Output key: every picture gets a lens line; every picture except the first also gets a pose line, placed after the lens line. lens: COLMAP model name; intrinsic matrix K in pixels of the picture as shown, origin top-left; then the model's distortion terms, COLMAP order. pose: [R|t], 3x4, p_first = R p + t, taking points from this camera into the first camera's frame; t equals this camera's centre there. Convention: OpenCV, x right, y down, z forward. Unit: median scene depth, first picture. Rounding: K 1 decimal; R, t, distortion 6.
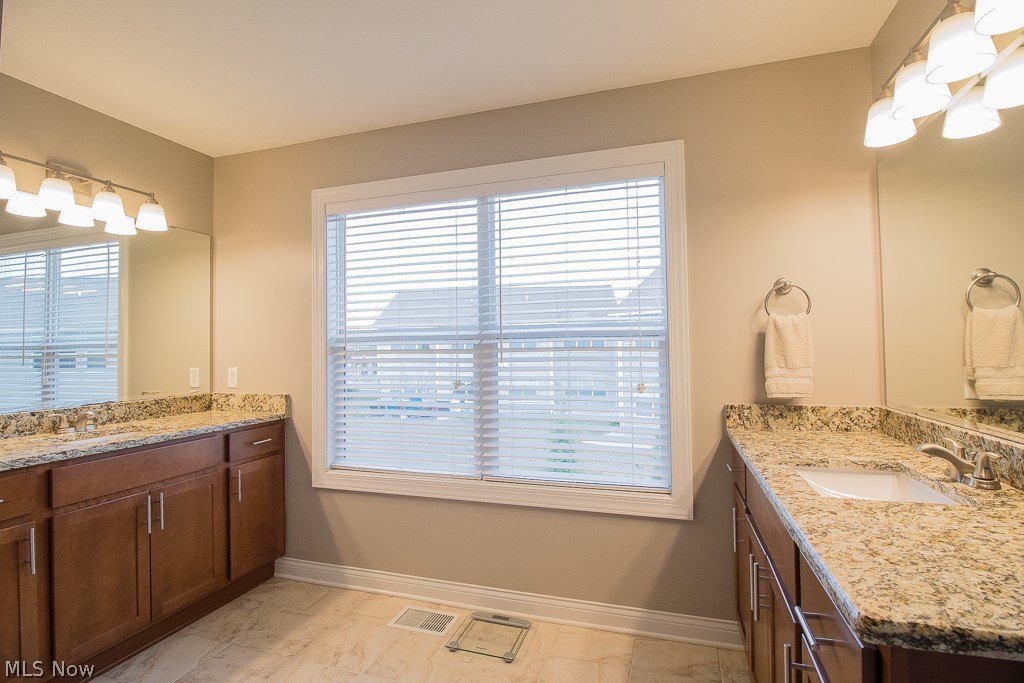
lens RADIAL K [[475.1, 0, 517.9], [0, 475.1, 339.8], [0, 0, 1]] dist [-0.012001, -0.005568]
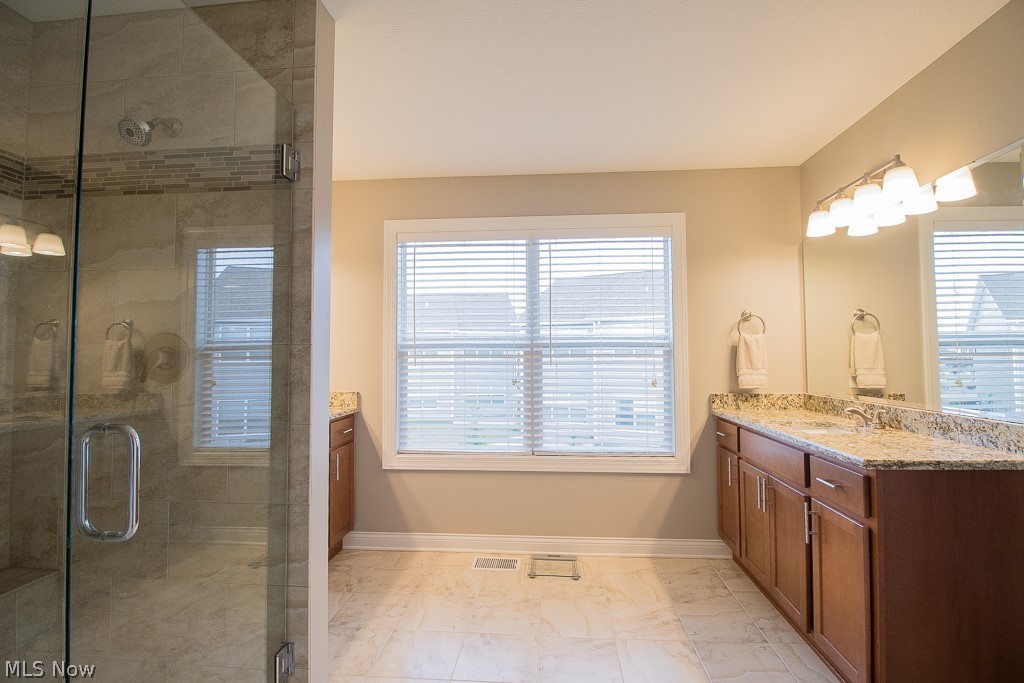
lens RADIAL K [[475.1, 0, 511.8], [0, 475.1, 339.8], [0, 0, 1]] dist [-0.012001, -0.005568]
pose [[0.975556, 0.017568, 0.219046, -0.486642], [-0.013957, 0.999740, -0.018022, 0.003193], [-0.219306, 0.014524, 0.975548, -0.307049]]
